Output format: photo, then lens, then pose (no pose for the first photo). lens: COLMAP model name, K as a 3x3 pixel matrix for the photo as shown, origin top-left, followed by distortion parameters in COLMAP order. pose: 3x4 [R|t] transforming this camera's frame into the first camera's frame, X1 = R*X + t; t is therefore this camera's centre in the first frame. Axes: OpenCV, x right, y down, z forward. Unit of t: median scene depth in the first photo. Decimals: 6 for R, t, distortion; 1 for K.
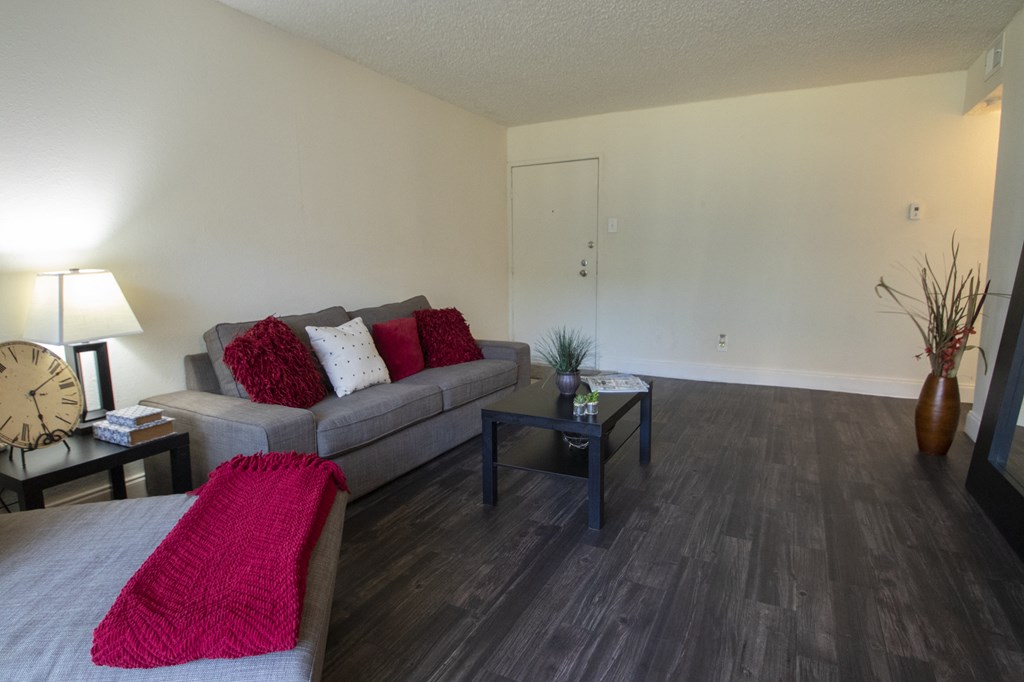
lens RADIAL K [[540.6, 0, 503.4], [0, 540.6, 336.0], [0, 0, 1]] dist [0.000939, -0.000050]
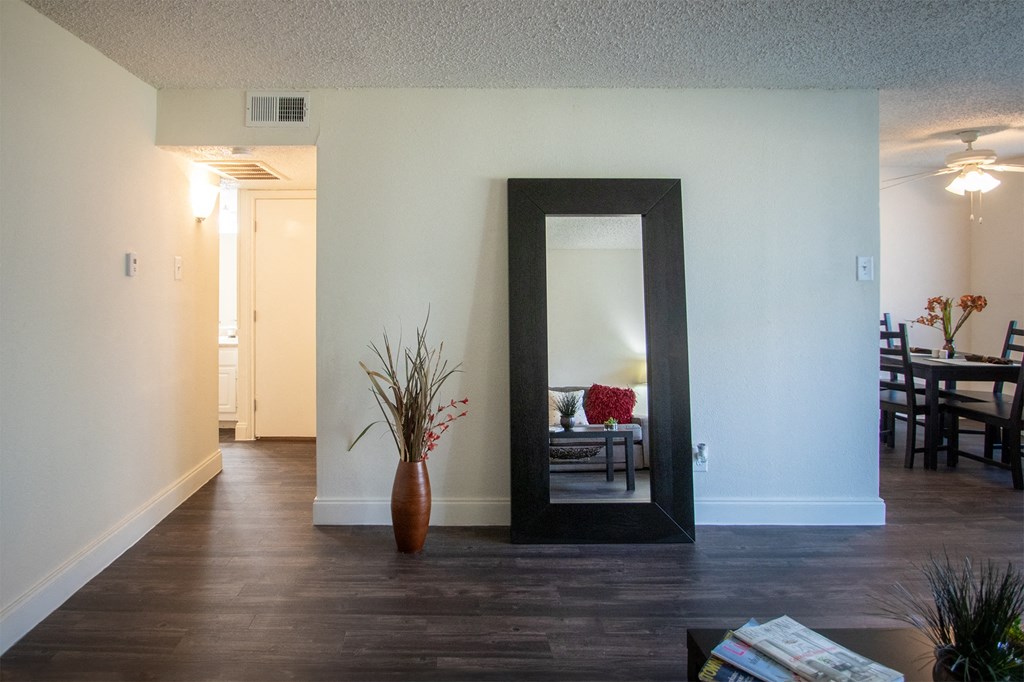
lens RADIAL K [[590.5, 0, 478.7], [0, 590.5, 273.8], [0, 0, 1]] dist [0.015912, -0.002928]
pose [[-0.483612, 0.007524, 0.875250, -0.500349], [0.109624, 0.992610, 0.052038, -0.334205], [-0.868391, 0.121115, -0.480863, 1.598830]]
